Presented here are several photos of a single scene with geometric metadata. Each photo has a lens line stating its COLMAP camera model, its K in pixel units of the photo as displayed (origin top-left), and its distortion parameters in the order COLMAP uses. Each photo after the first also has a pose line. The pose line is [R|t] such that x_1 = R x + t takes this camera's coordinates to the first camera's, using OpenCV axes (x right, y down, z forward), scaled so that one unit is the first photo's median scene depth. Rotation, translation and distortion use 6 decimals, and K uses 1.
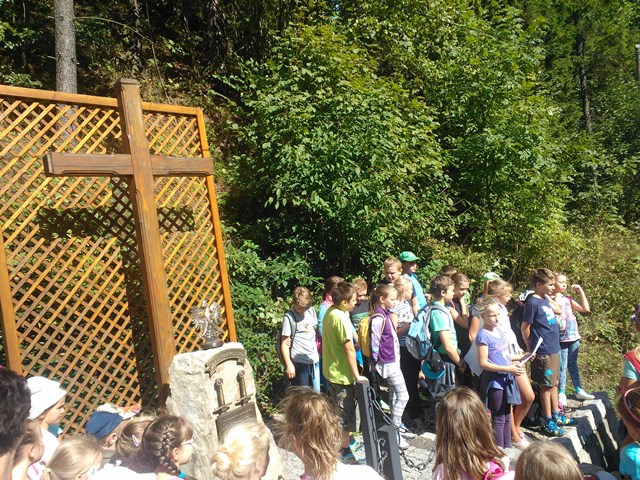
lens RADIAL K [[512.6, 0, 320.0], [0, 512.6, 240.0], [0, 0, 1]] dist [0.084030, -0.009390]
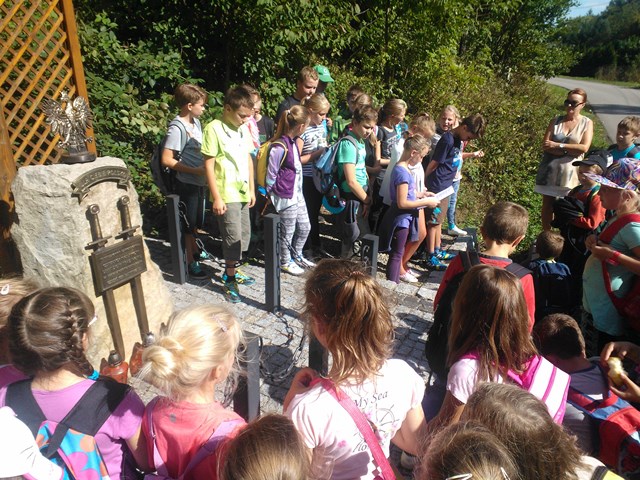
lens RADIAL K [[512.6, 0, 320.0], [0, 512.6, 240.0], [0, 0, 1]] dist [0.084030, -0.009390]
pose [[0.952716, 0.042193, 0.300917, -0.103580], [-0.143493, 0.935407, 0.323146, 0.028234], [-0.267846, -0.351046, 0.897232, 0.222629]]
